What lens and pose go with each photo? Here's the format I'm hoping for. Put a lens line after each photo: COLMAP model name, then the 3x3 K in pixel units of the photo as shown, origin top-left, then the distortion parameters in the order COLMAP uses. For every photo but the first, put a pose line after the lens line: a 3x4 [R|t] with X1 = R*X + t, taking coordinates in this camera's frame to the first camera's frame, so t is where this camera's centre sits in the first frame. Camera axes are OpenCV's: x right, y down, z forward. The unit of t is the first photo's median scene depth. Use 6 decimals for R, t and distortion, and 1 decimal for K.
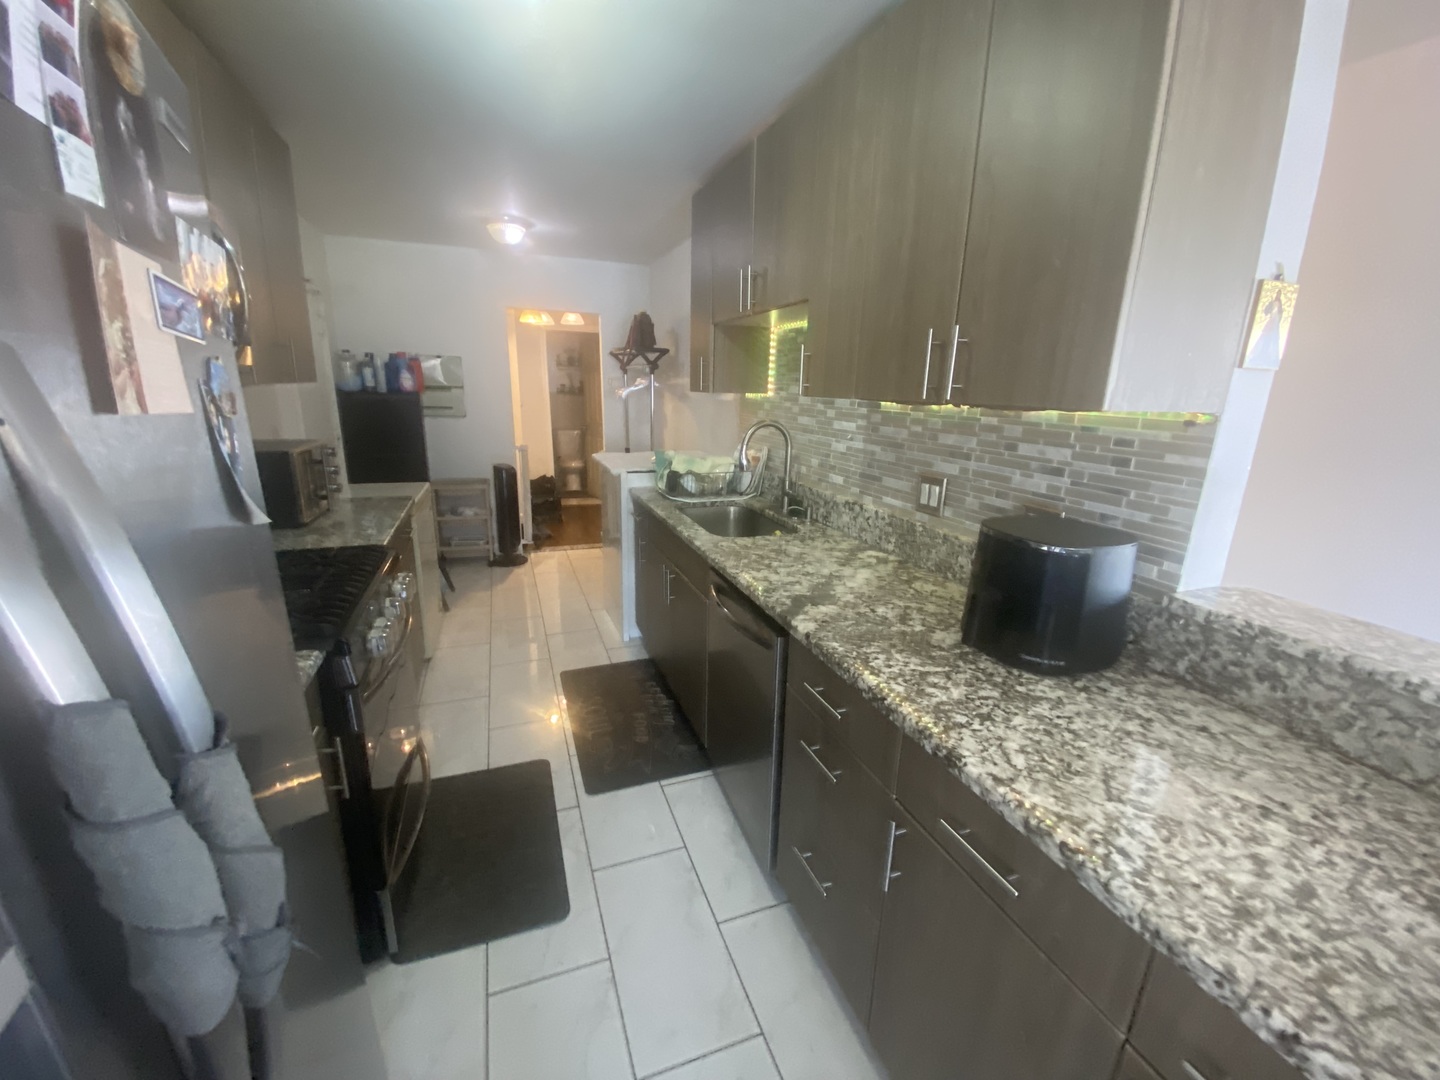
lens RADIAL K [[579.5, 0, 715.3], [0, 579.5, 536.0], [0, 0, 1]] dist [0.021402, -0.021214]
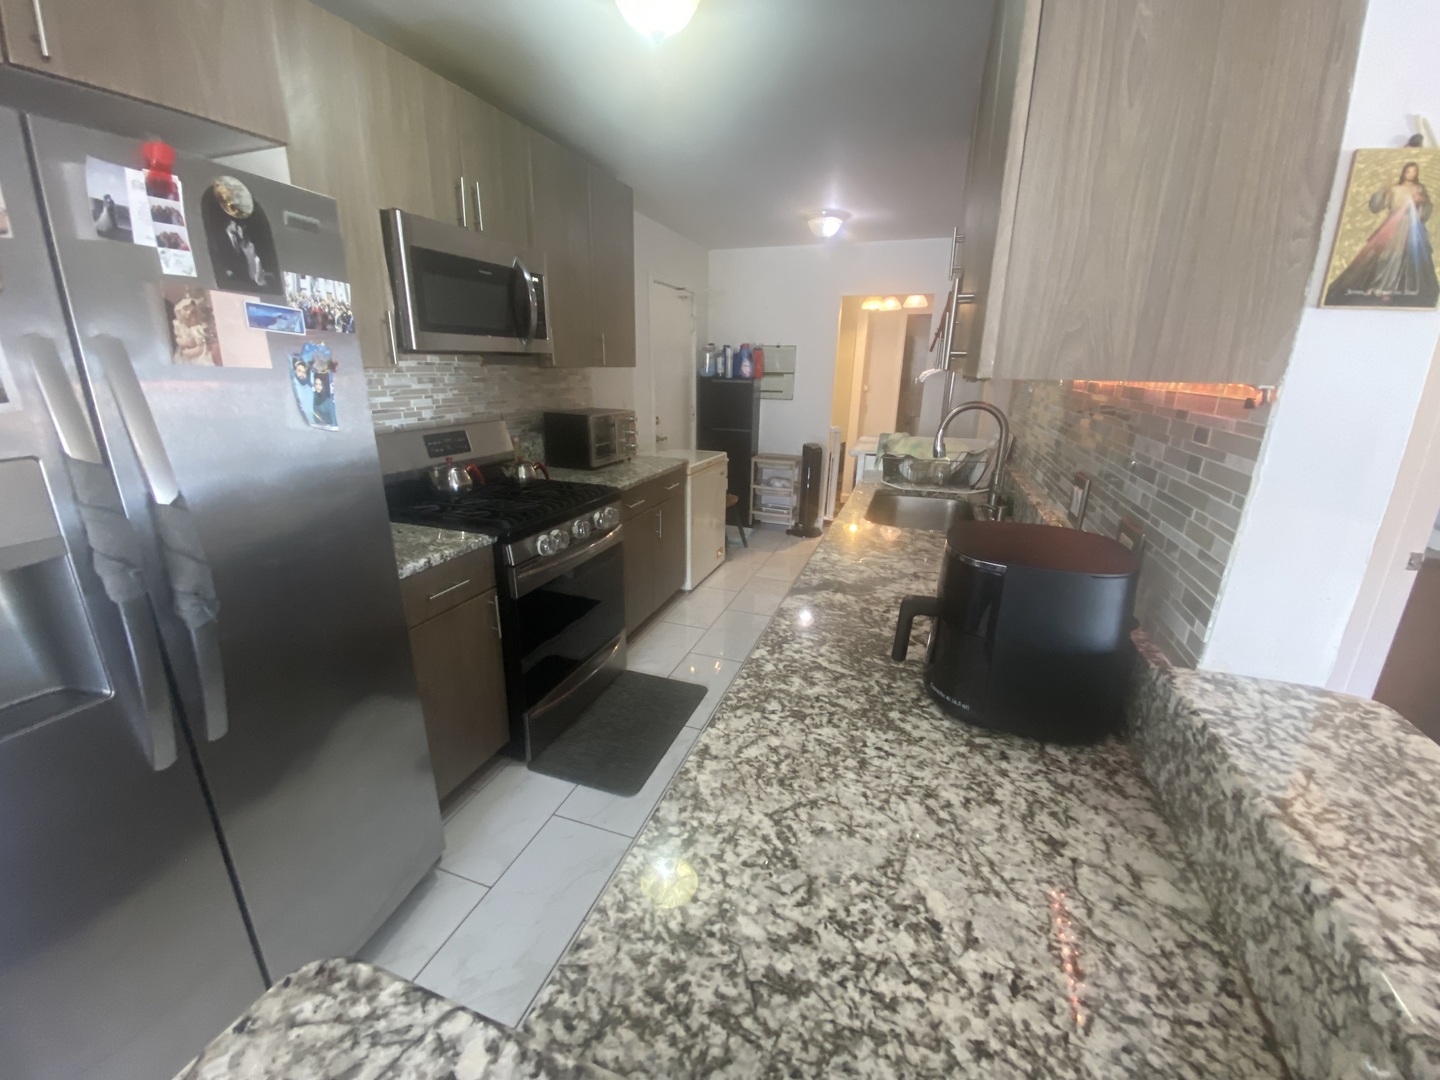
lens RADIAL K [[579.5, 0, 715.3], [0, 579.5, 536.0], [0, 0, 1]] dist [0.021402, -0.021214]
pose [[0.766775, 0.167757, -0.619608, 0.789529], [-0.157925, 0.984879, 0.071219, -0.008608], [0.622187, 0.043243, 0.781674, 0.175952]]
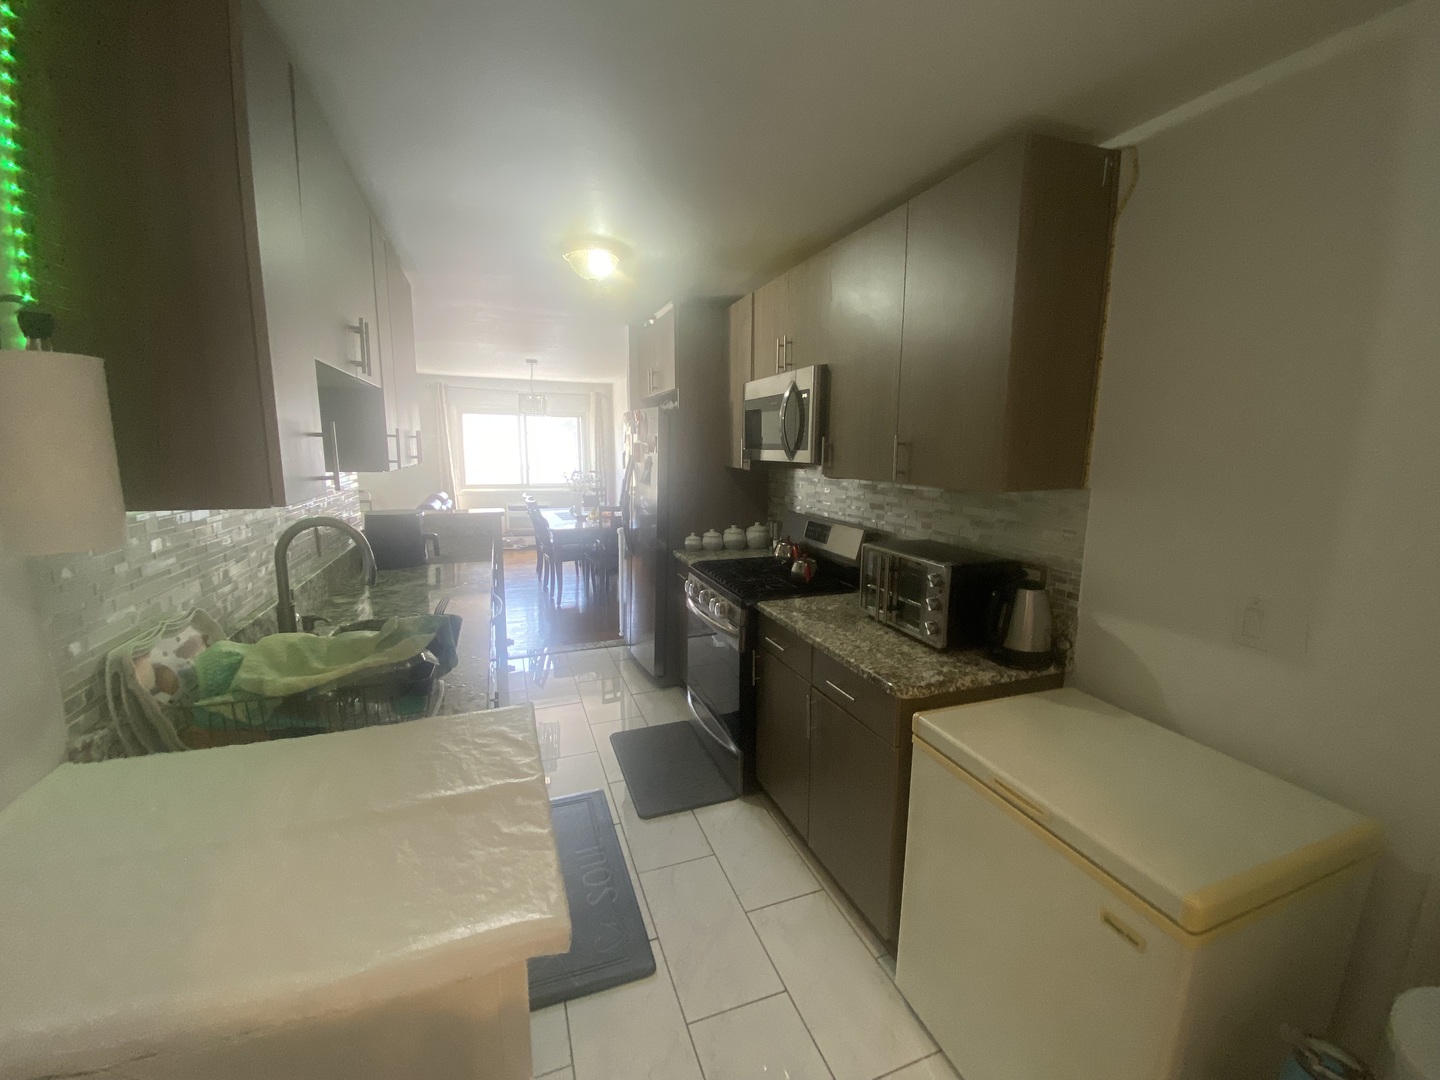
lens RADIAL K [[579.5, 0, 715.3], [0, 579.5, 536.0], [0, 0, 1]] dist [0.021402, -0.021214]
pose [[-0.999331, -0.034310, -0.012662, -0.789223], [-0.036518, 0.917392, 0.396306, -1.012185], [-0.001981, 0.396503, -0.918031, 3.557558]]
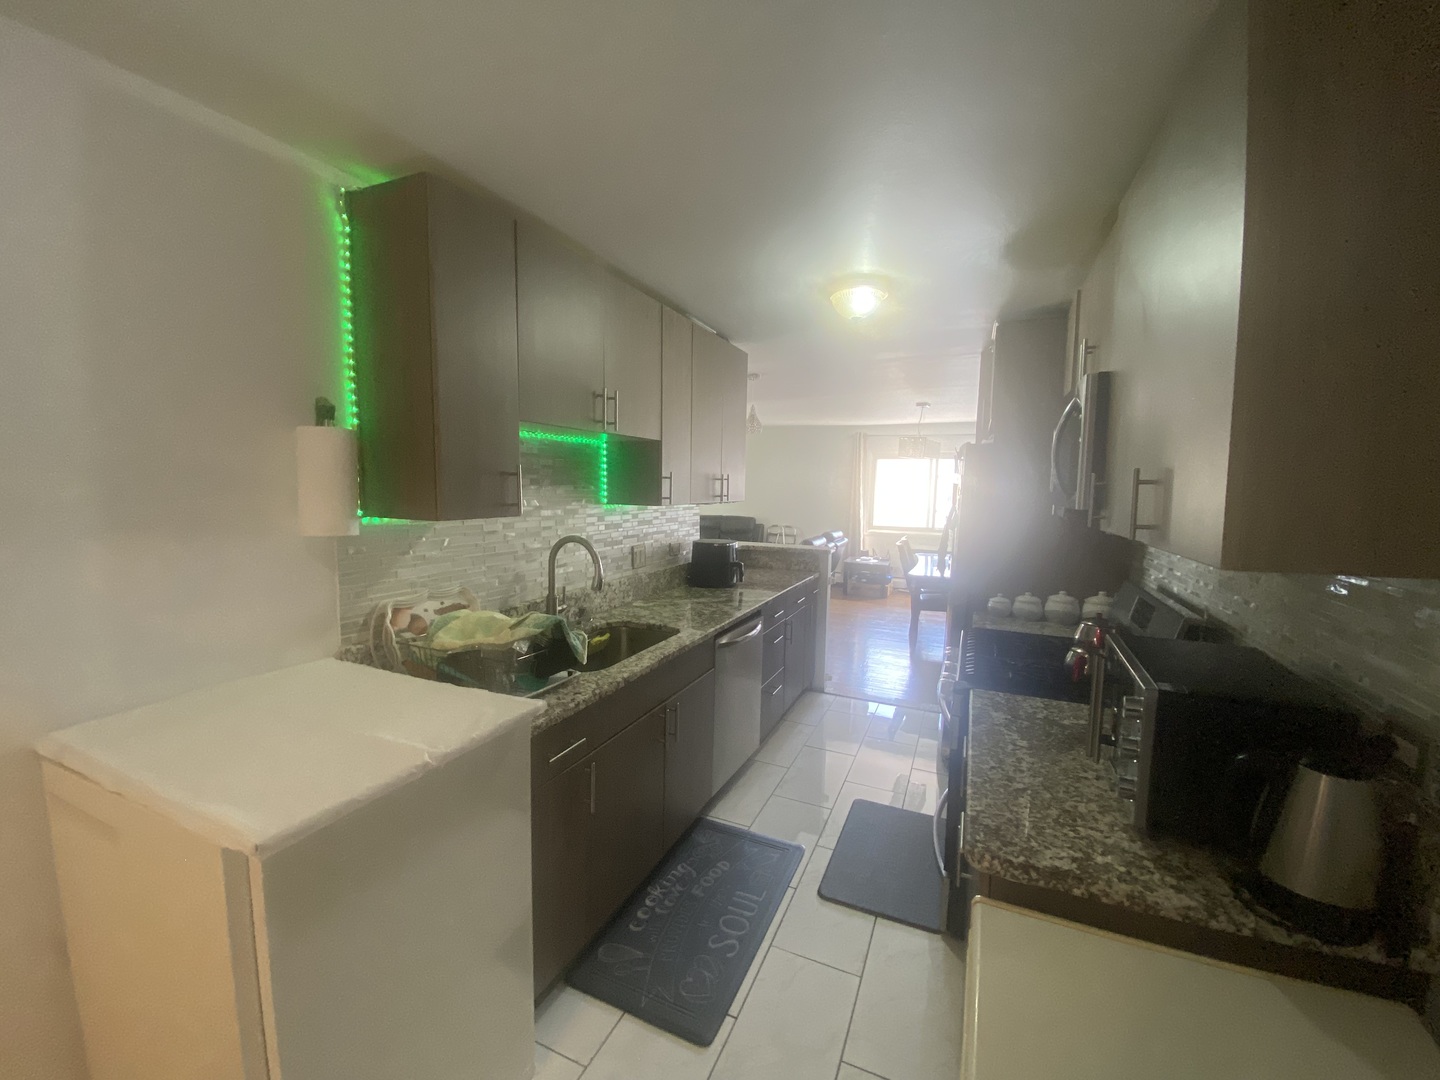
lens RADIAL K [[579.5, 0, 715.3], [0, 579.5, 536.0], [0, 0, 1]] dist [0.021402, -0.021214]
pose [[-0.712651, -0.098820, 0.694524, -1.552509], [0.143166, 0.948706, 0.281889, -0.927775], [-0.686755, 0.300321, -0.661948, 3.164677]]
